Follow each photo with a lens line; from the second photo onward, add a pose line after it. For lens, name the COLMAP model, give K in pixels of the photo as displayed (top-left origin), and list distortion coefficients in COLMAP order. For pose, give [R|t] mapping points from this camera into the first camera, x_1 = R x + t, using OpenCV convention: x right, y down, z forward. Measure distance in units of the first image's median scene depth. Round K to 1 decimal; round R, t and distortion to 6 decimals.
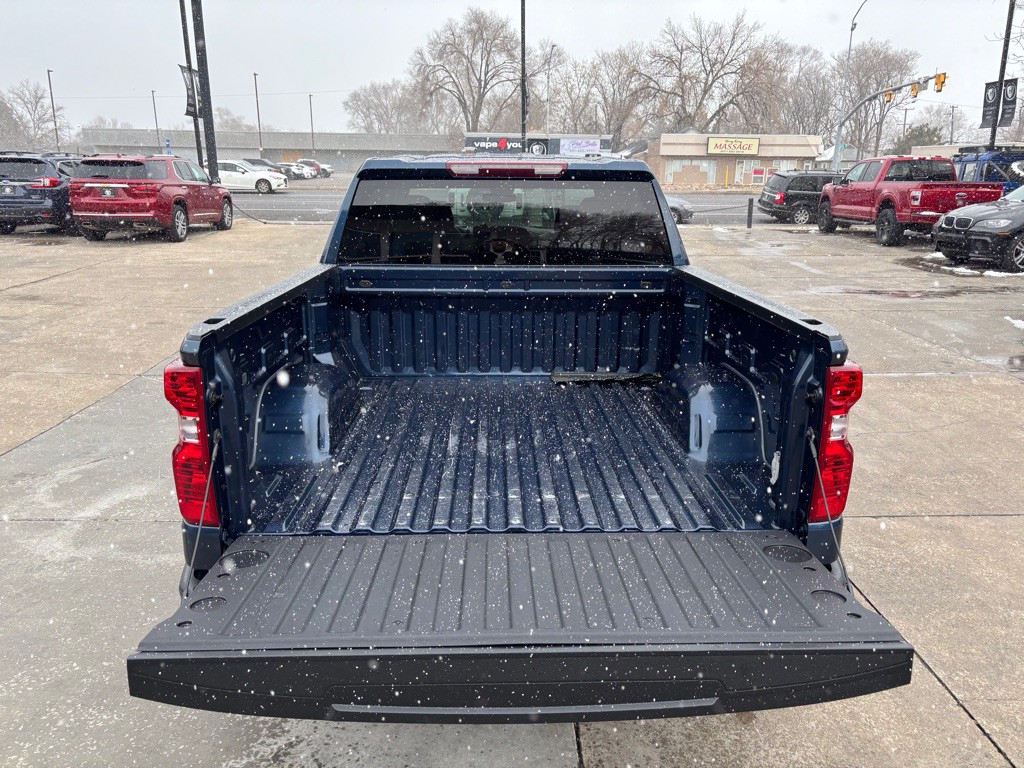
lens RADIAL K [[762.4, 0, 518.1], [0, 762.4, 384.0], [0, 0, 1]] dist [0.071862, -0.071300]
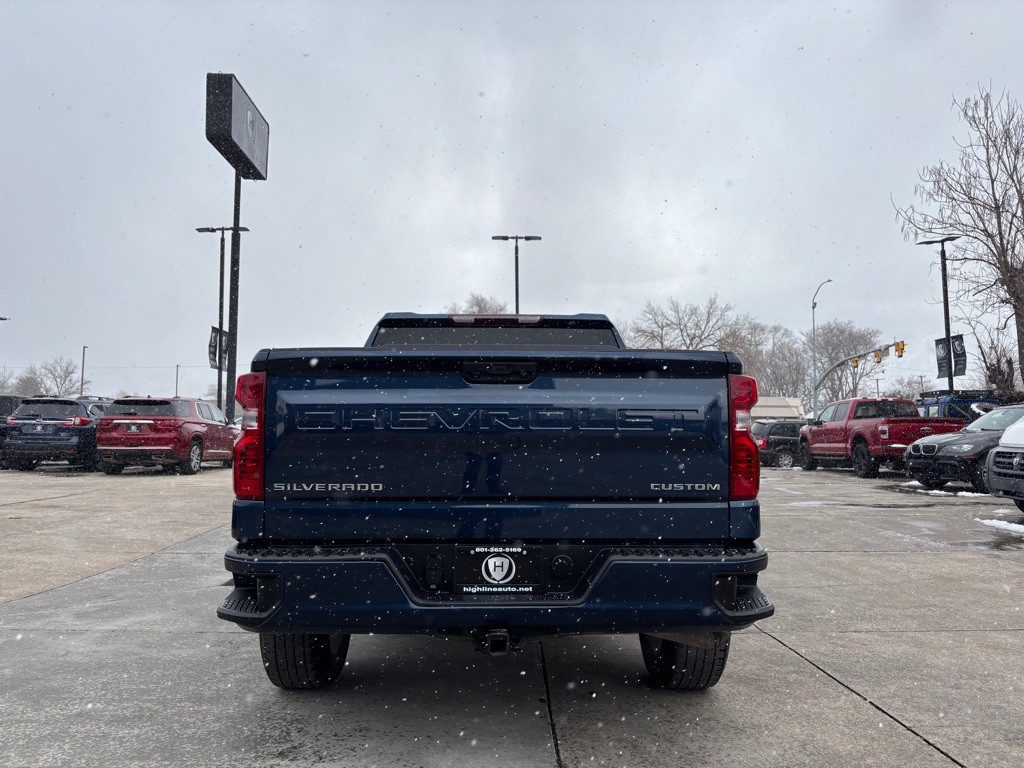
lens RADIAL K [[763.7, 0, 512.0], [0, 763.7, 384.0], [0, 0, 1]] dist [0.066087, -0.064003]
pose [[0.999985, -0.003917, -0.003872, 0.003413], [0.002395, 0.942310, -0.334734, 0.054377], [0.004959, 0.334720, 0.942305, -0.032688]]
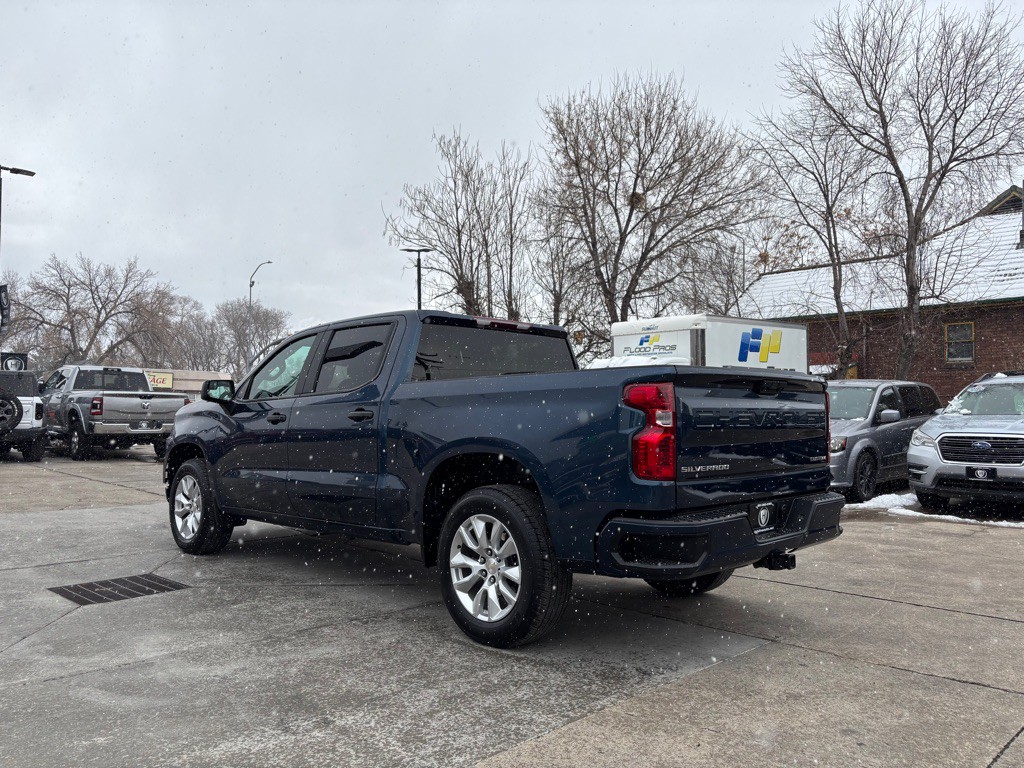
lens RADIAL K [[773.1, 0, 505.5], [0, 773.1, 375.7], [0, 0, 1]] dist [-0.006146, 0.054027]
pose [[0.731497, 0.031975, 0.681094, -0.228460], [0.181282, 0.953828, -0.239476, 0.038259], [-0.657304, 0.298646, 0.691926, 0.001301]]
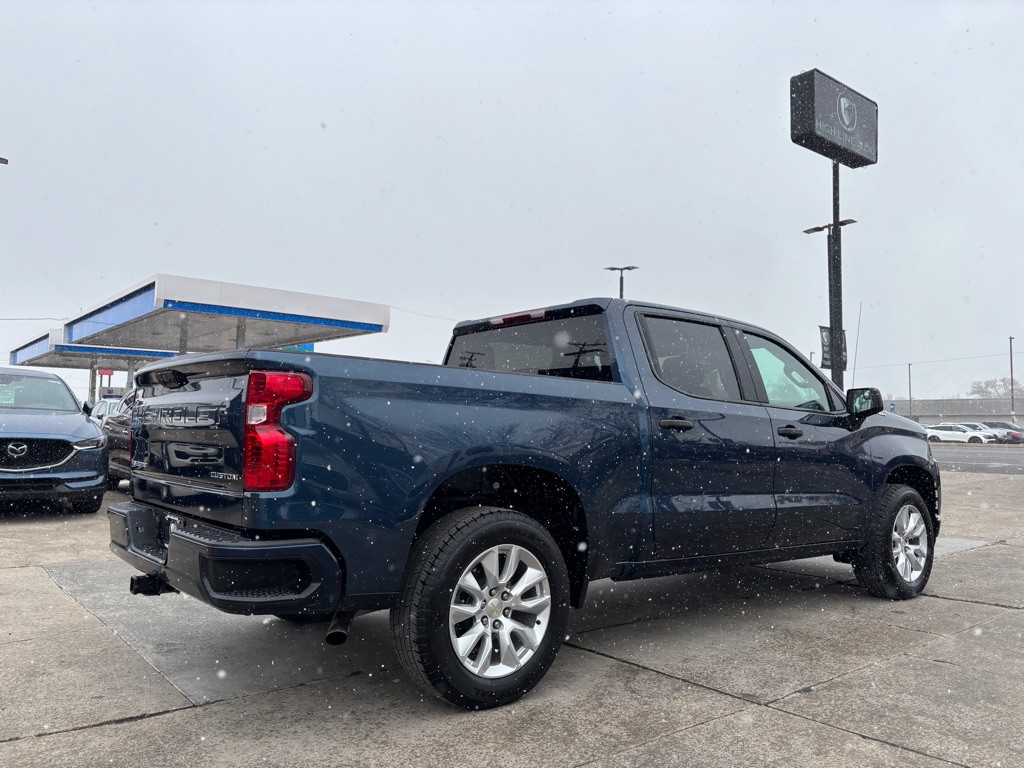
lens RADIAL K [[763.7, 0, 512.0], [0, 763.7, 384.0], [0, 0, 1]] dist [0.066087, -0.064003]
pose [[0.606767, -0.049472, -0.793339, 0.221576], [-0.220818, 0.948286, -0.228022, 0.026518], [0.763593, 0.313539, 0.564464, 0.070573]]
